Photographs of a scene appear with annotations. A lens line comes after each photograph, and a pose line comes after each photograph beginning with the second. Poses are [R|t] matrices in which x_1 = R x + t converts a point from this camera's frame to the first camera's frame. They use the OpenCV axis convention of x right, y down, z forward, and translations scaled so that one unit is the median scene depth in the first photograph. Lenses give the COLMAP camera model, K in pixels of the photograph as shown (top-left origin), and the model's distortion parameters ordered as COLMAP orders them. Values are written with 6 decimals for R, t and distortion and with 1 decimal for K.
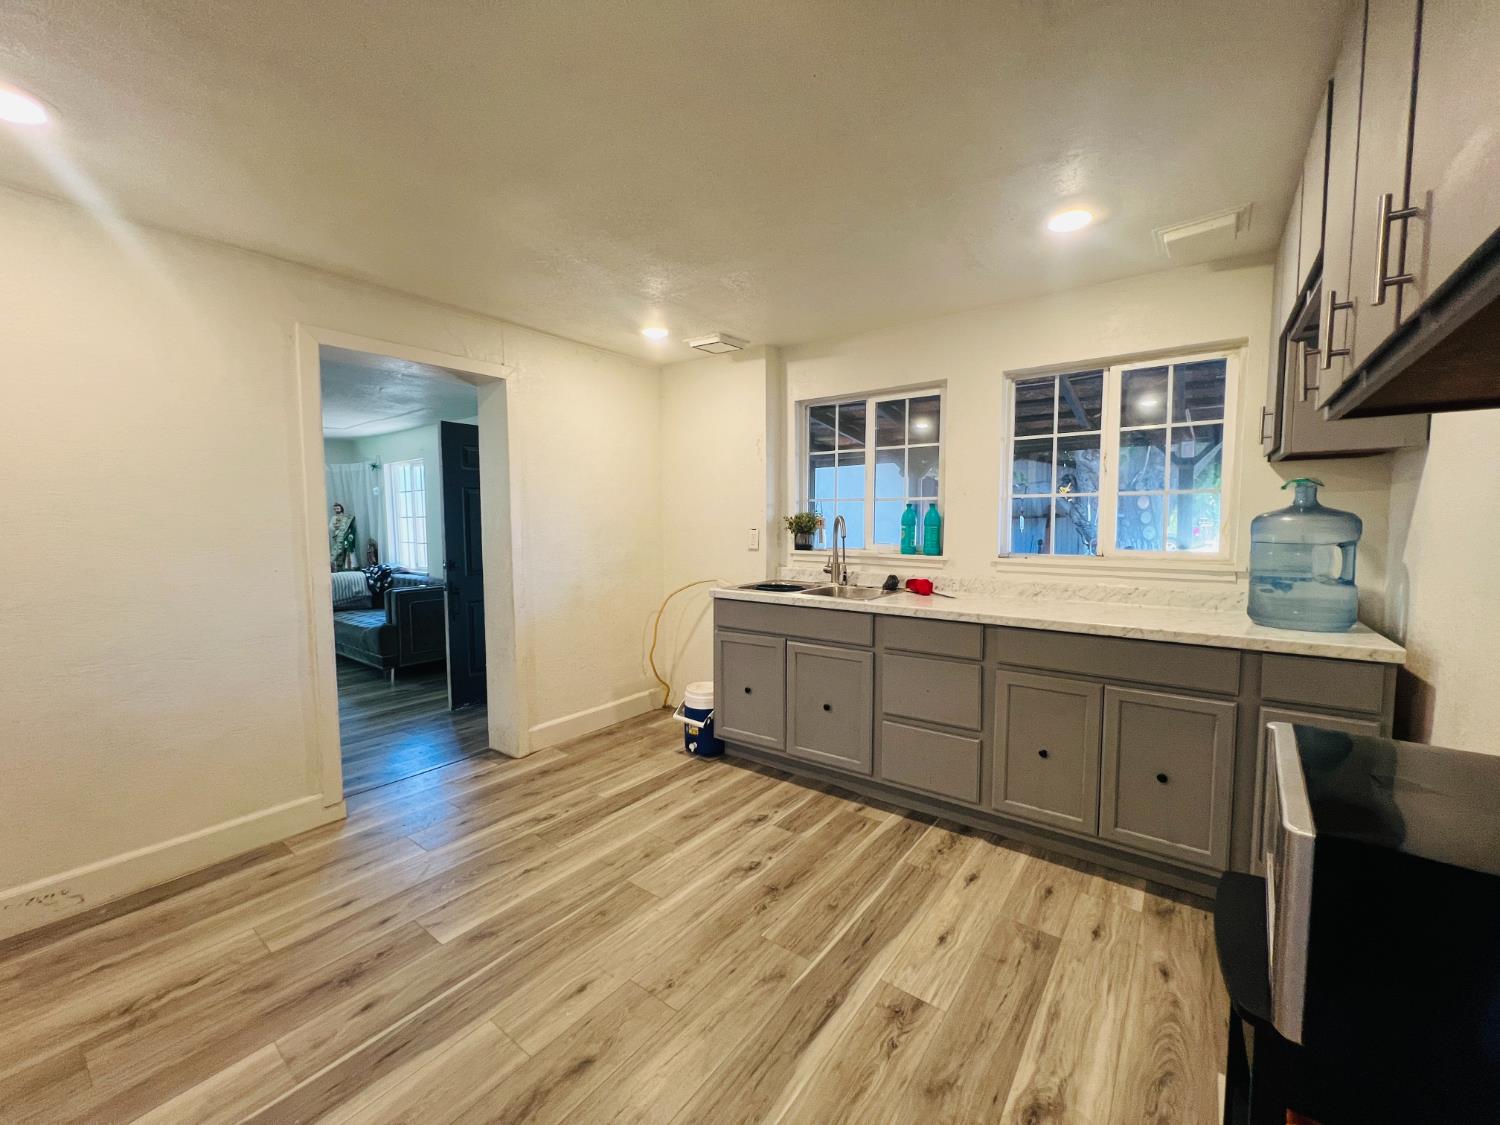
lens RADIAL K [[602.2, 0, 747.5], [0, 602.2, 564.8], [0, 0, 1]] dist [-0.001879, 0.000706]
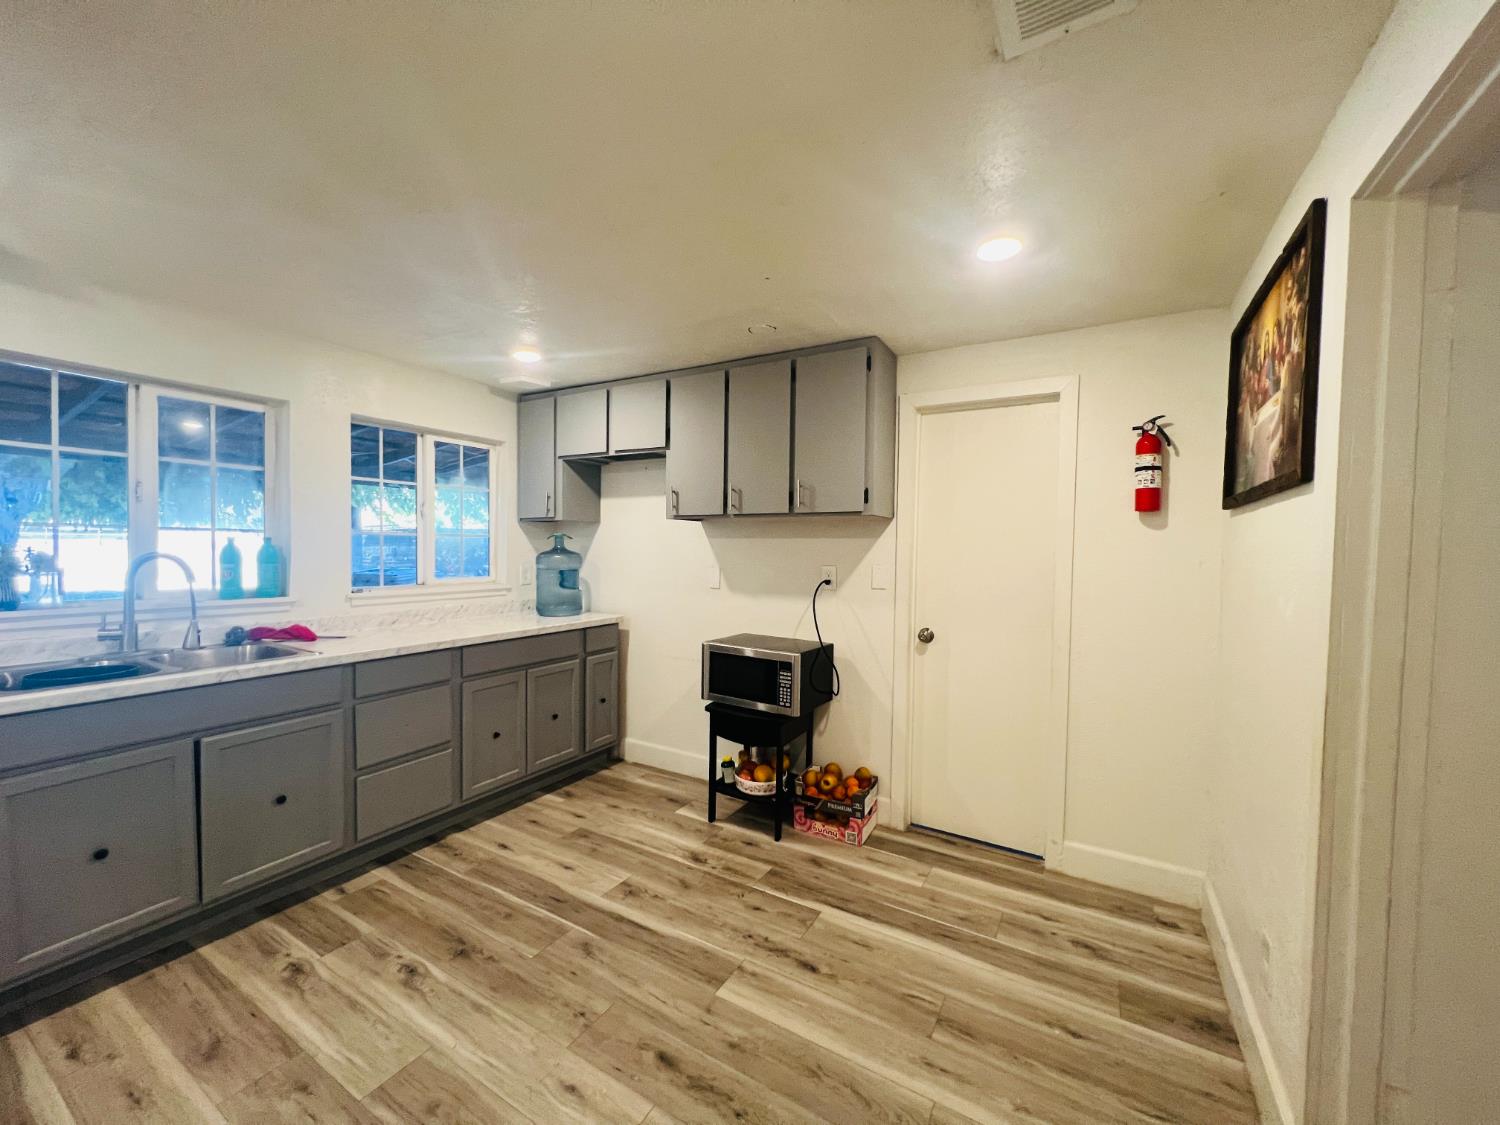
lens RADIAL K [[600.6, 0, 744.8], [0, 600.6, 561.9], [0, 0, 1]] dist [-0.001167, 0.002045]
pose [[-0.111382, -0.026641, 0.993421, -0.795071], [0.058385, 0.997738, 0.033303, -0.071120], [-0.992061, 0.061710, -0.109575, 0.528585]]
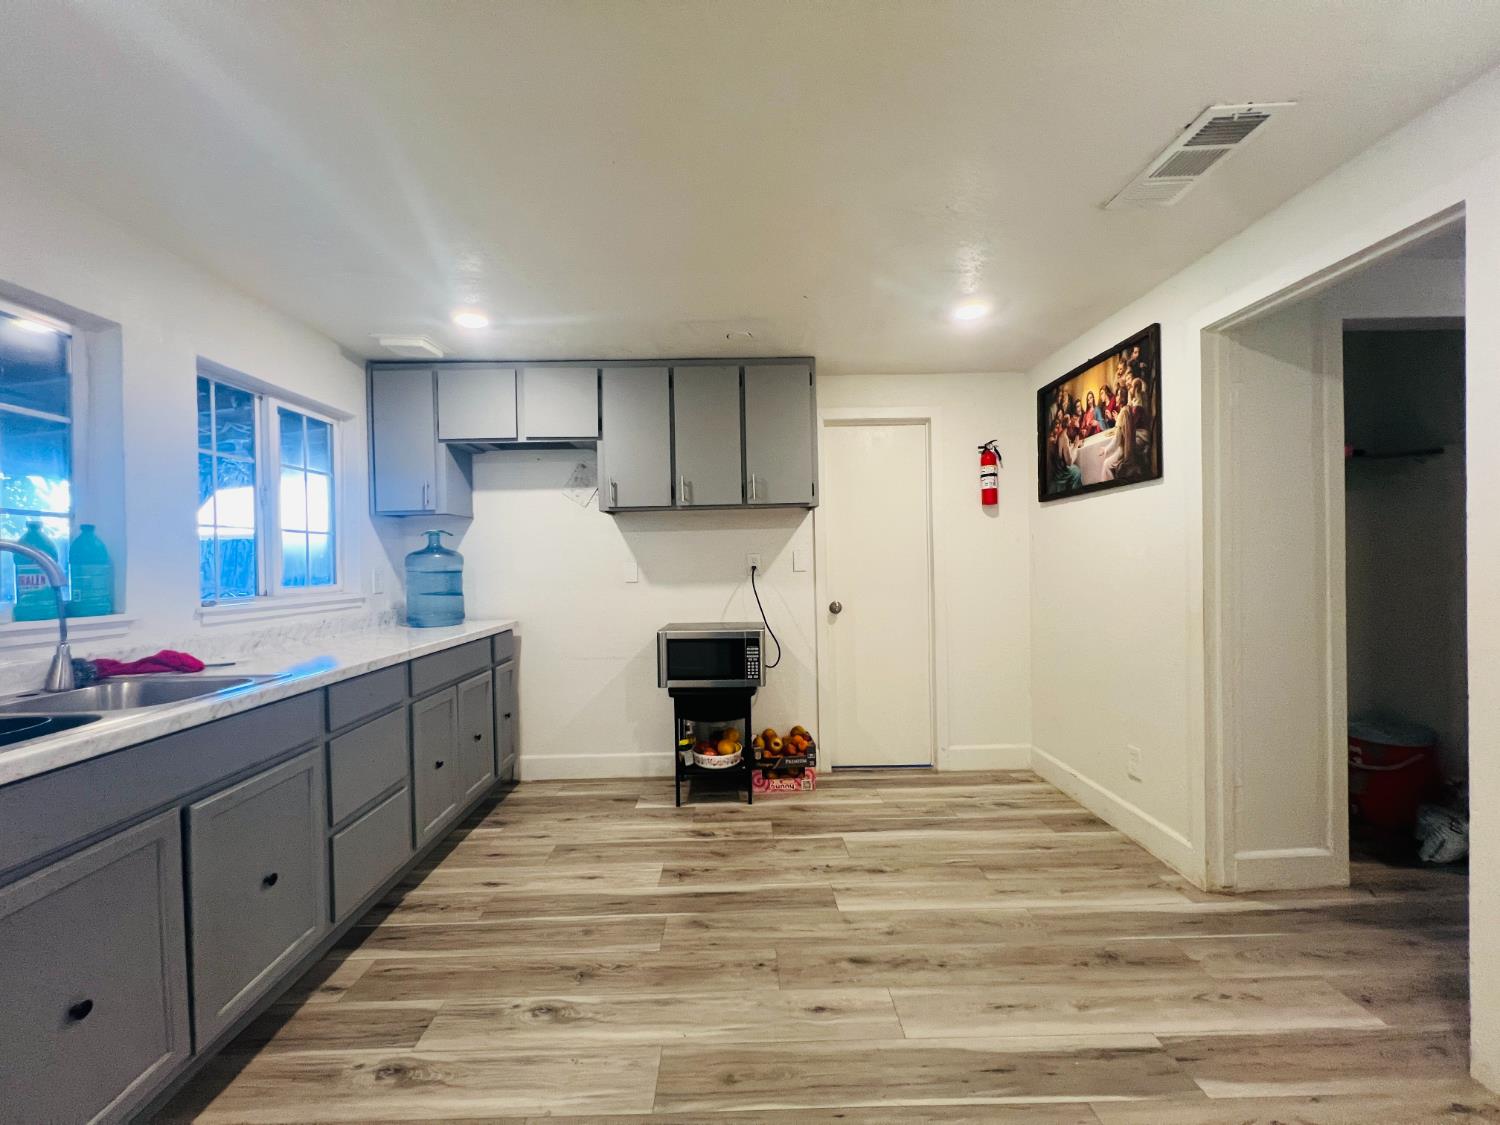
lens RADIAL K [[600.6, 0, 745.7], [0, 600.6, 560.7], [0, 0, 1]] dist [-0.001167, 0.002045]
pose [[-0.615287, 0.014285, 0.788173, -0.664252], [0.078169, 0.996014, 0.042971, -0.056168], [-0.784418, 0.088050, -0.613951, 1.097052]]
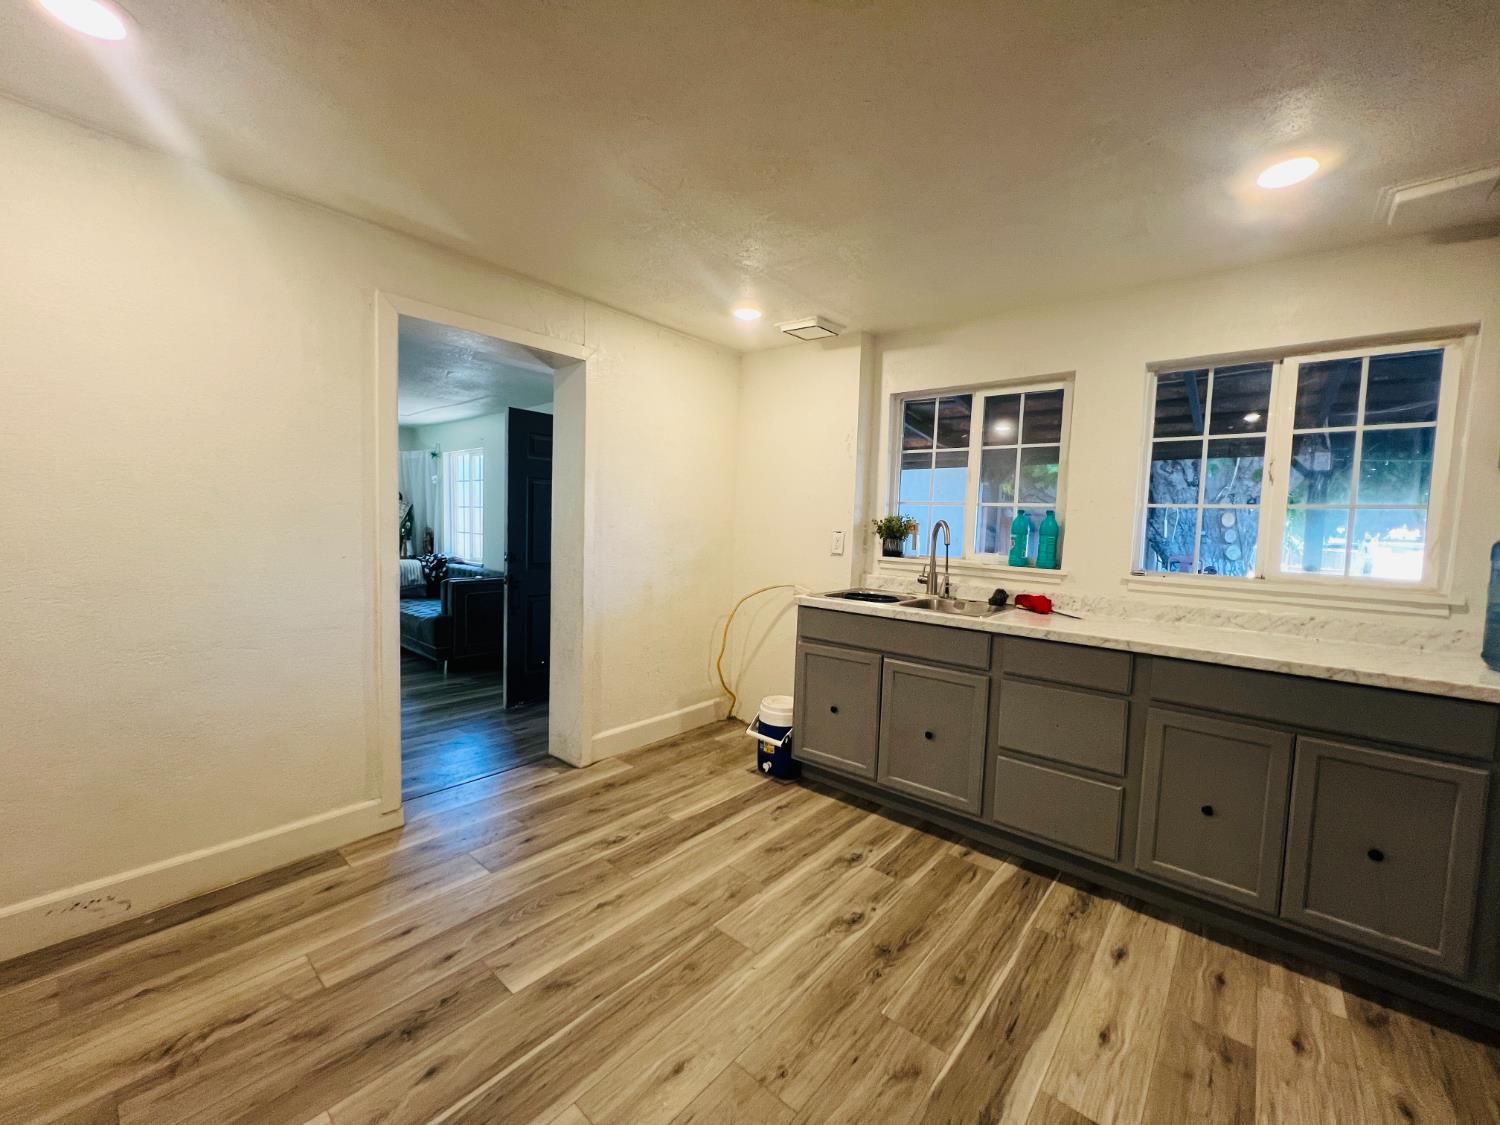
lens RADIAL K [[602.2, 0, 747.0], [0, 602.2, 564.3], [0, 0, 1]] dist [-0.001879, 0.000706]
pose [[0.997414, 0.041435, -0.058721, -0.106886], [-0.041734, 0.999121, -0.003867, -0.000614], [0.058510, 0.006308, 0.998267, 0.108243]]
